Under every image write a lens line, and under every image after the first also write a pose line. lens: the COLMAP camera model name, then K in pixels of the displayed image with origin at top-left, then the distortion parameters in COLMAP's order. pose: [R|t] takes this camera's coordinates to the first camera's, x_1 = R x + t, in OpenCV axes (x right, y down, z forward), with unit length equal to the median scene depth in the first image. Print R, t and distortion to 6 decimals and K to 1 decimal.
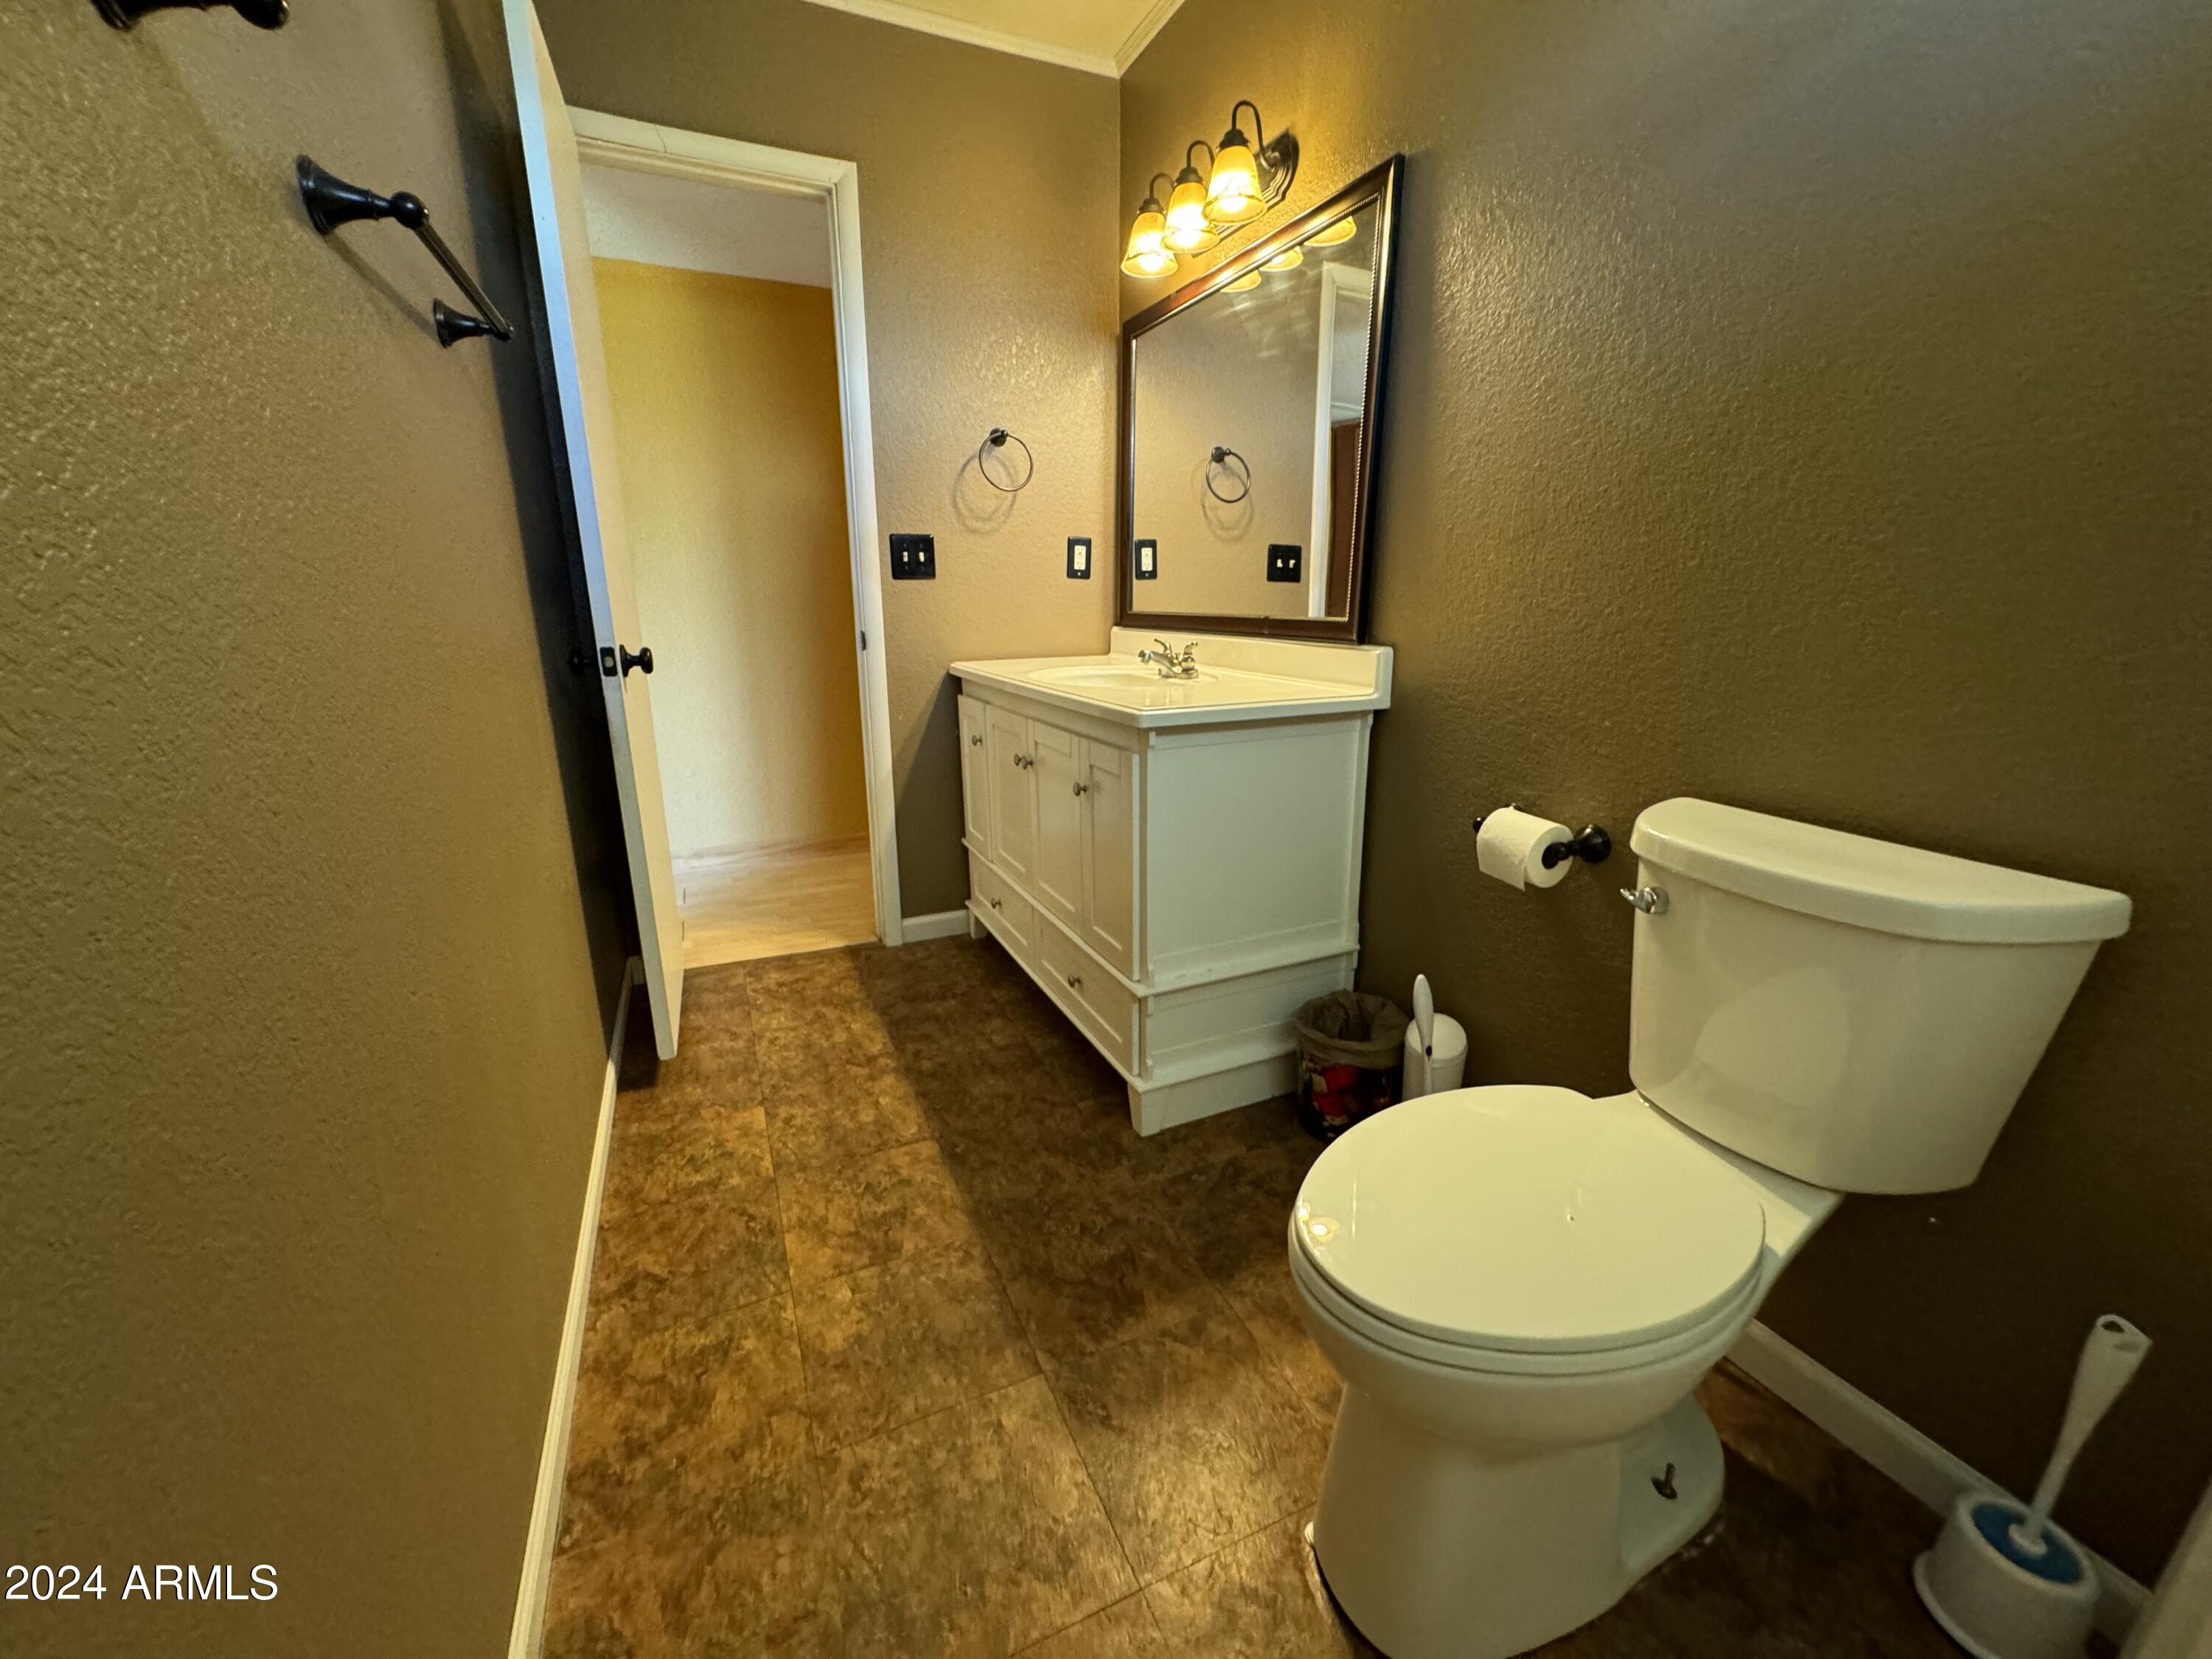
lens RADIAL K [[882.7, 0, 1106.6], [0, 882.7, 828.5], [0, 0, 1]] dist [-0.000778, -0.000388]
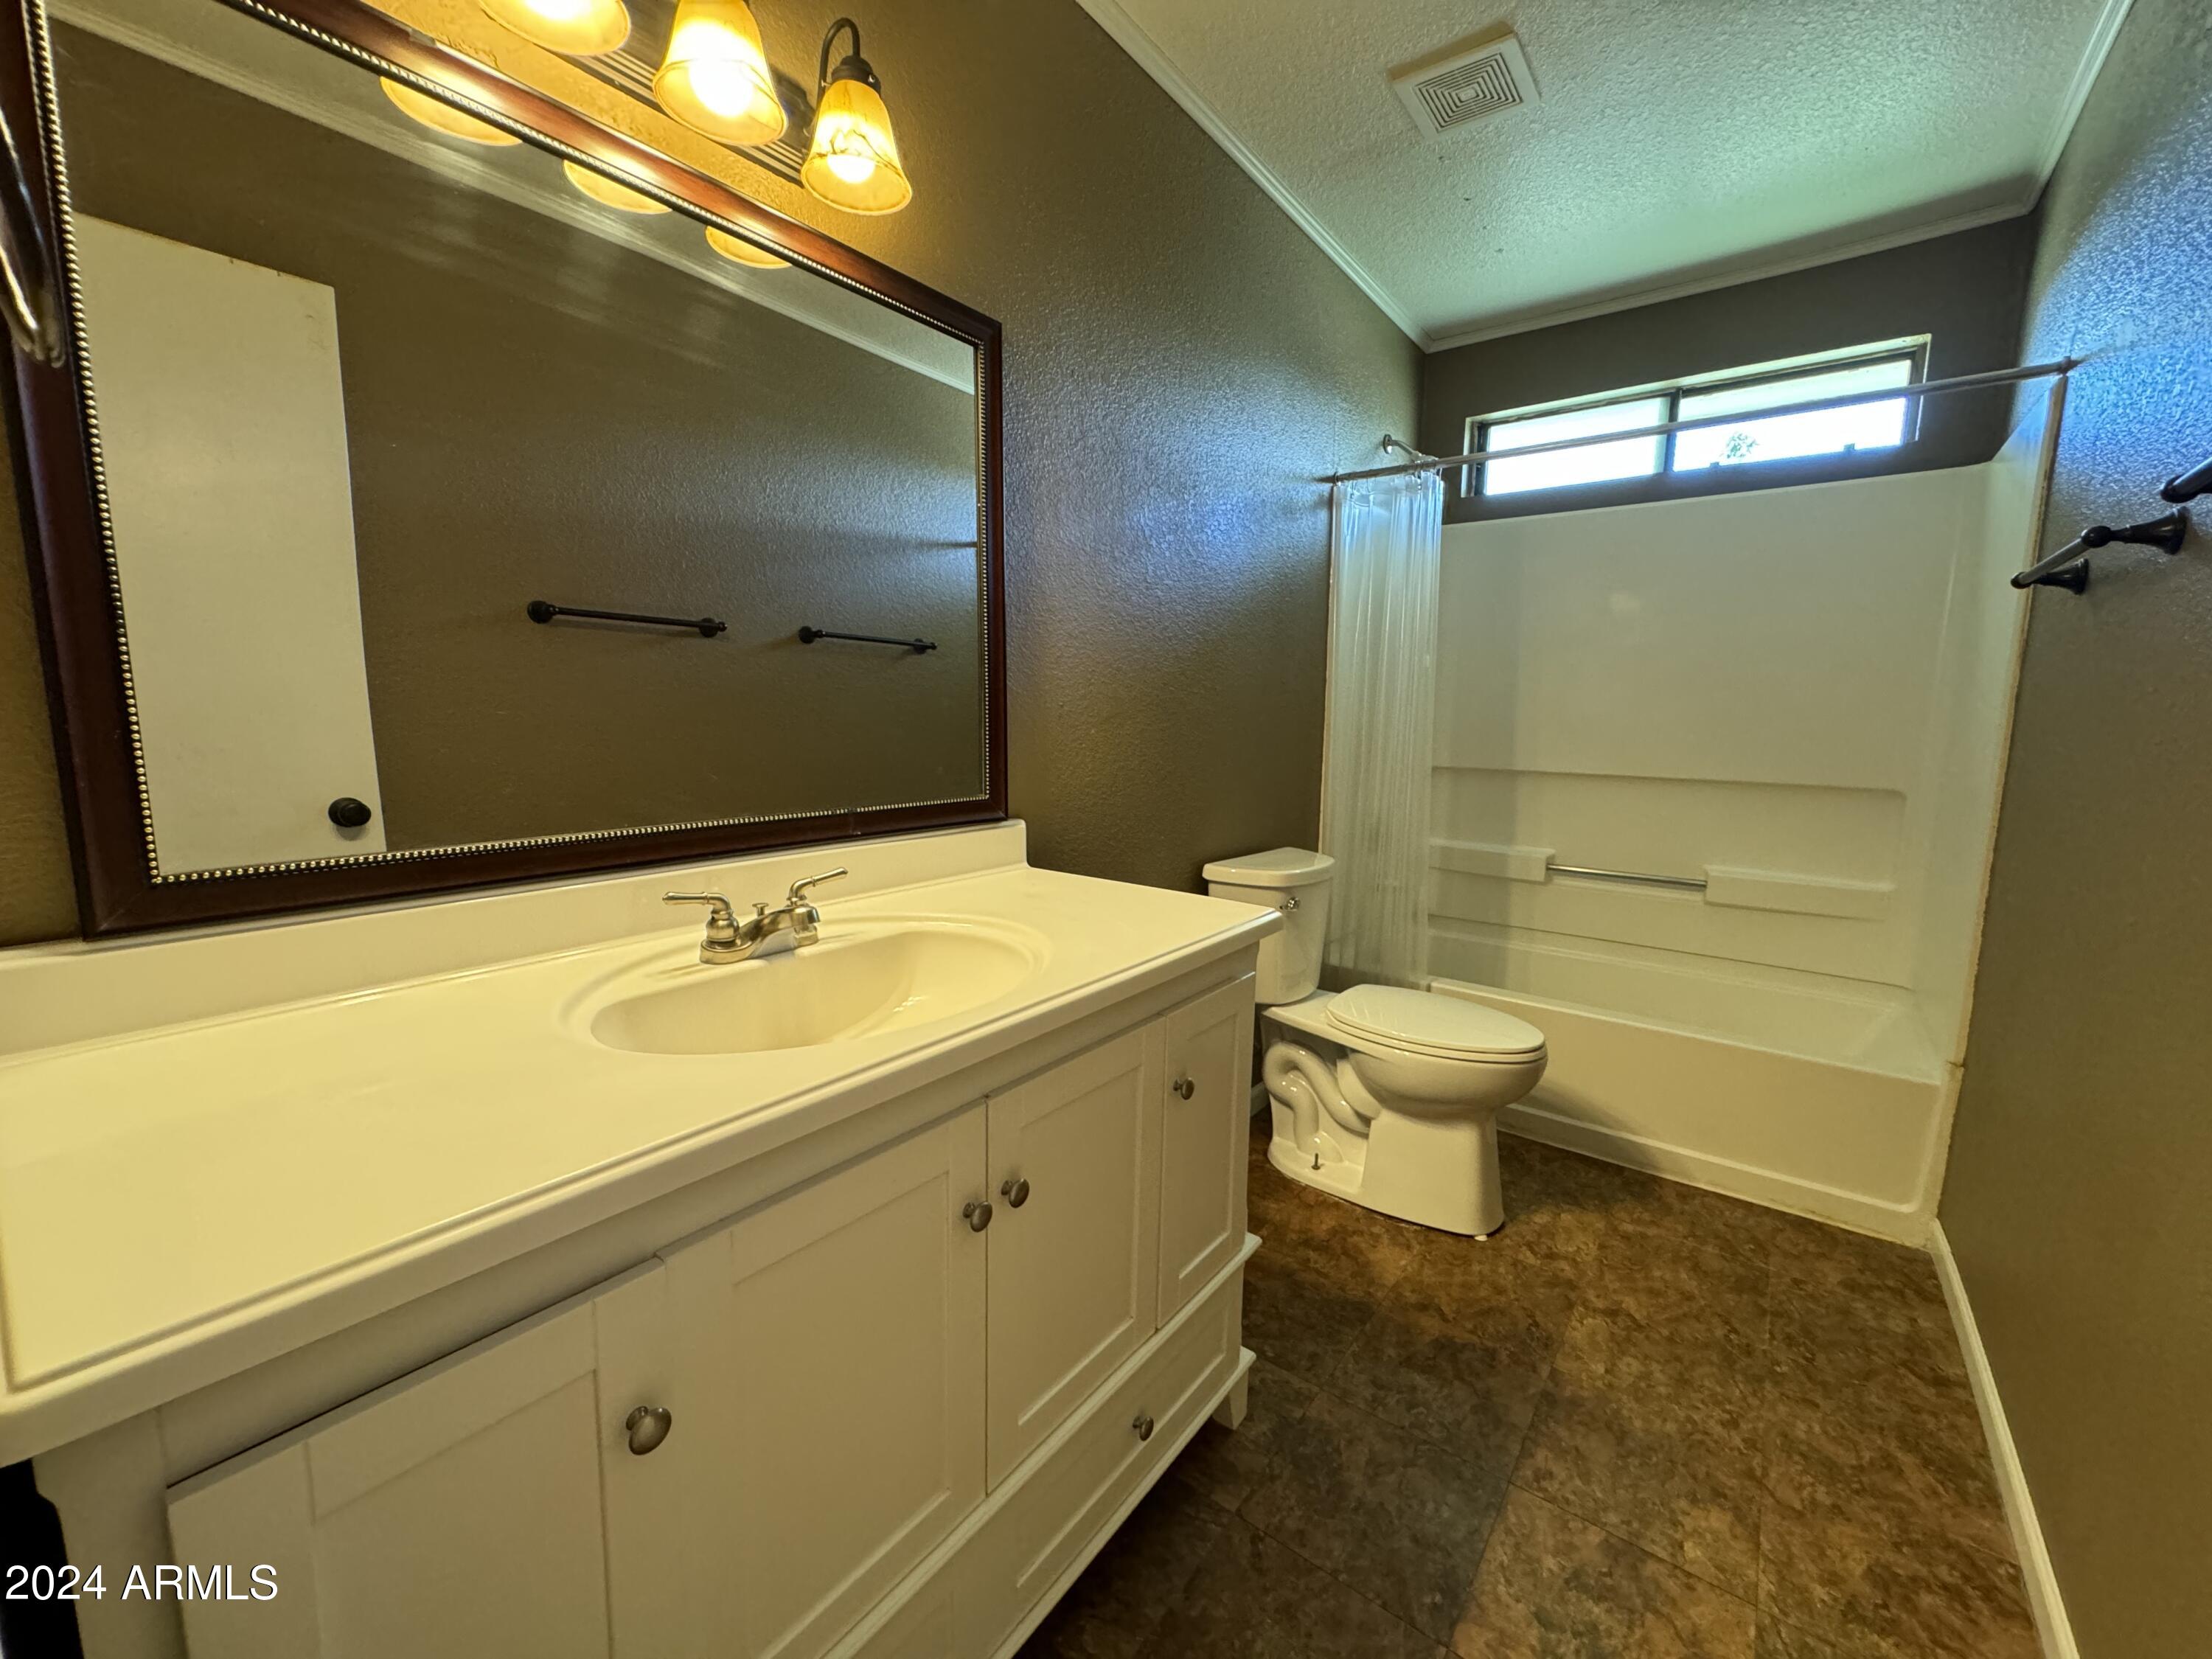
lens RADIAL K [[882.7, 0, 1102.0], [0, 882.7, 825.1], [0, 0, 1]] dist [-0.000778, -0.000388]
pose [[-0.463122, -0.116920, 0.878549, -0.705148], [0.216822, 0.946194, 0.240220, -0.506701], [-0.859364, 0.301740, -0.412852, 1.628339]]
